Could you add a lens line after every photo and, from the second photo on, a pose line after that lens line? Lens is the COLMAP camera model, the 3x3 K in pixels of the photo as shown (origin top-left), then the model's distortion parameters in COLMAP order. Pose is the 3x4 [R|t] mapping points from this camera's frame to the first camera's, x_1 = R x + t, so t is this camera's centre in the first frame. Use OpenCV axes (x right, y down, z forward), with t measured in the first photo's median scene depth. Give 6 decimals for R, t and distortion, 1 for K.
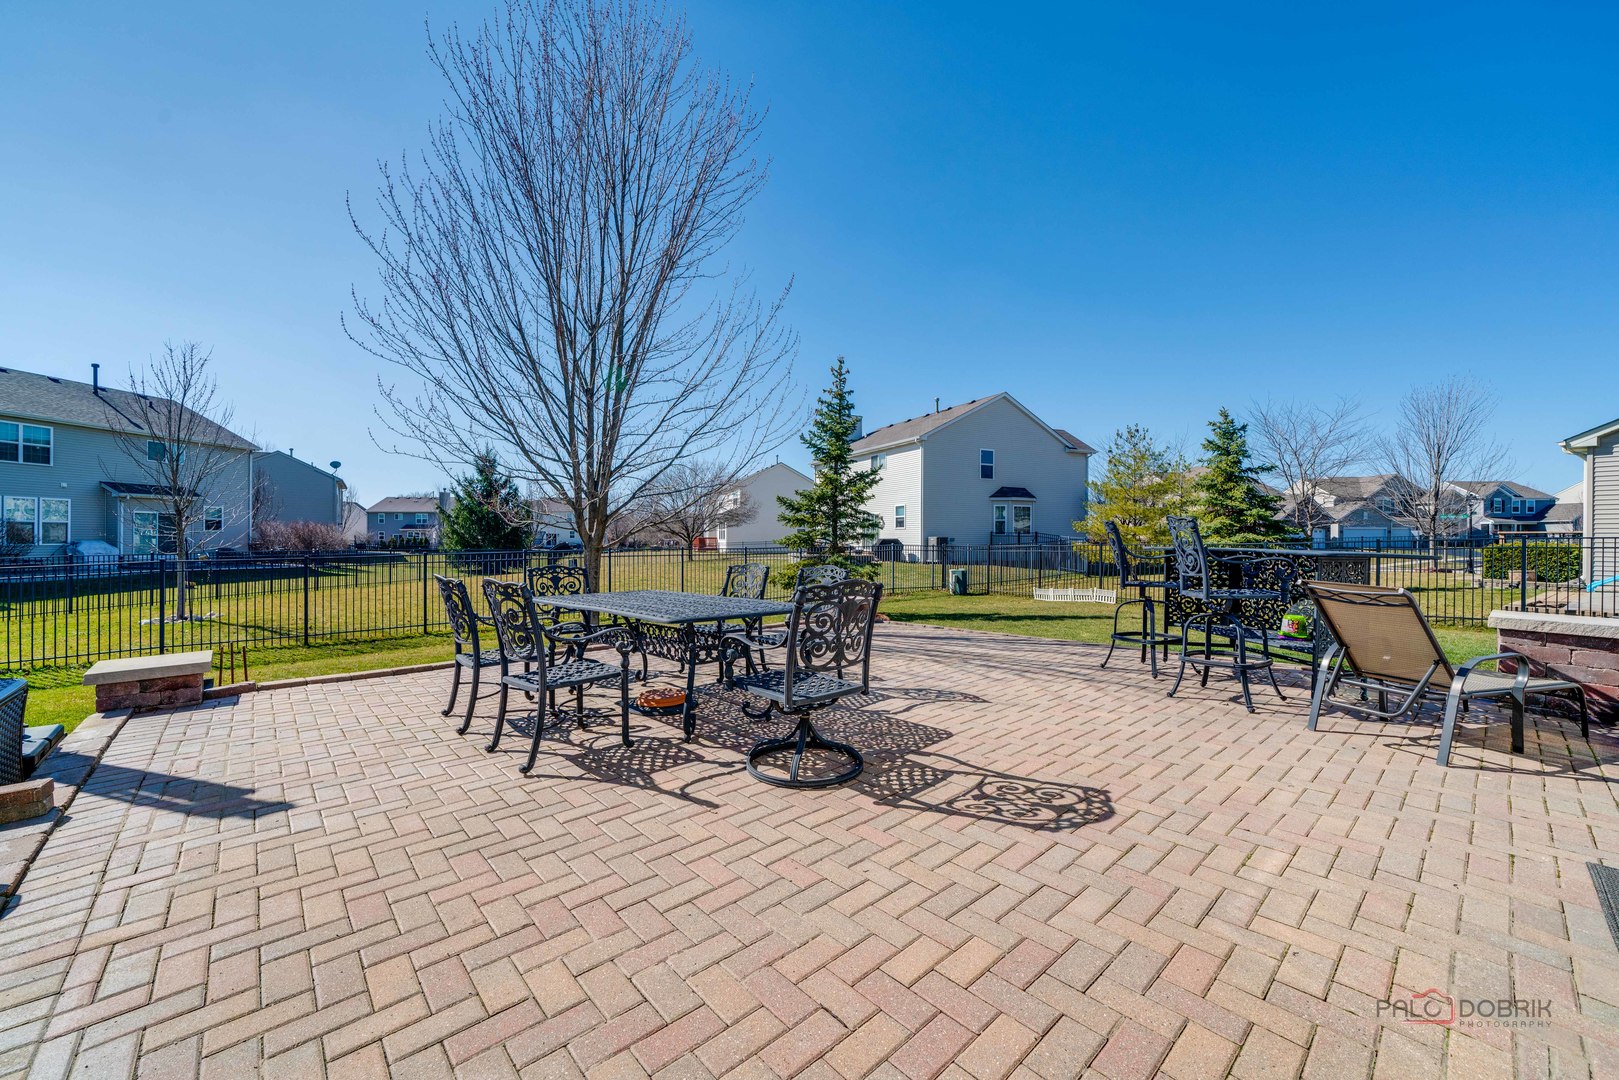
lens RADIAL K [[610.7, 0, 811.9], [0, 610.7, 536.8], [0, 0, 1]] dist [0.002567, -0.000967]
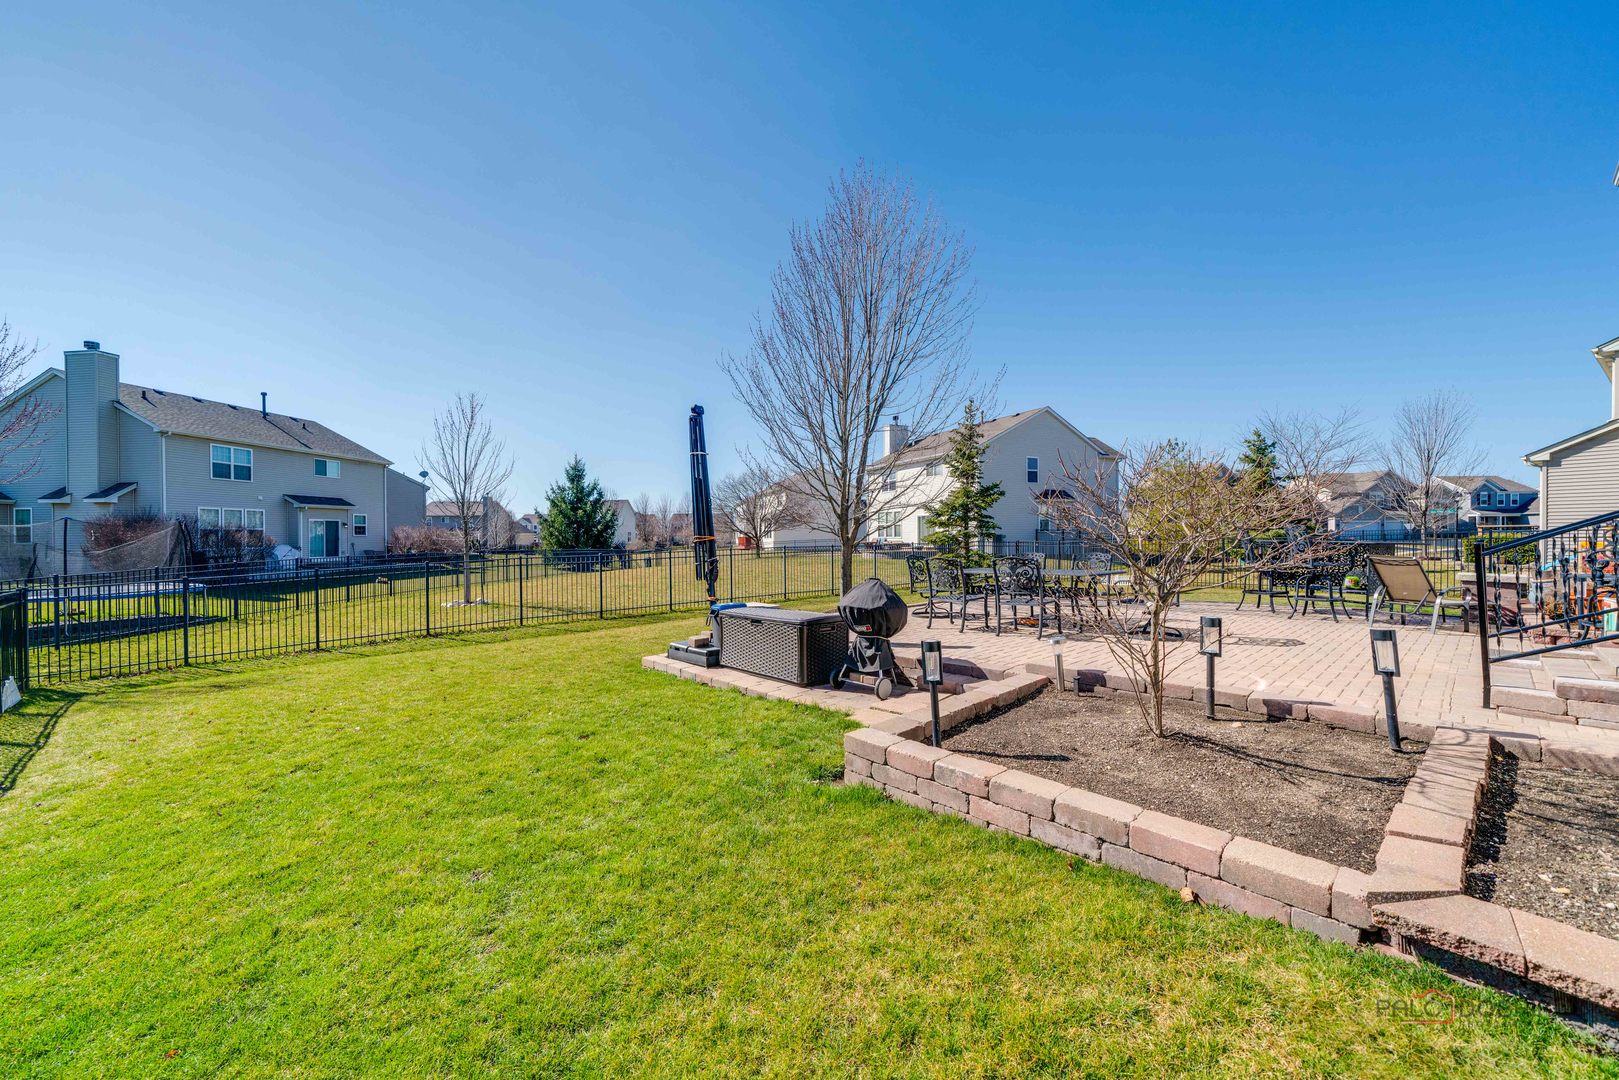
lens RADIAL K [[610.7, 0, 805.6], [0, 610.7, 538.0], [0, 0, 1]] dist [0.002567, -0.000967]
pose [[0.999938, -0.010726, 0.002930, -0.140534], [0.010712, 0.999931, 0.004922, -0.002315], [-0.002983, -0.004891, 0.999984, -0.136616]]
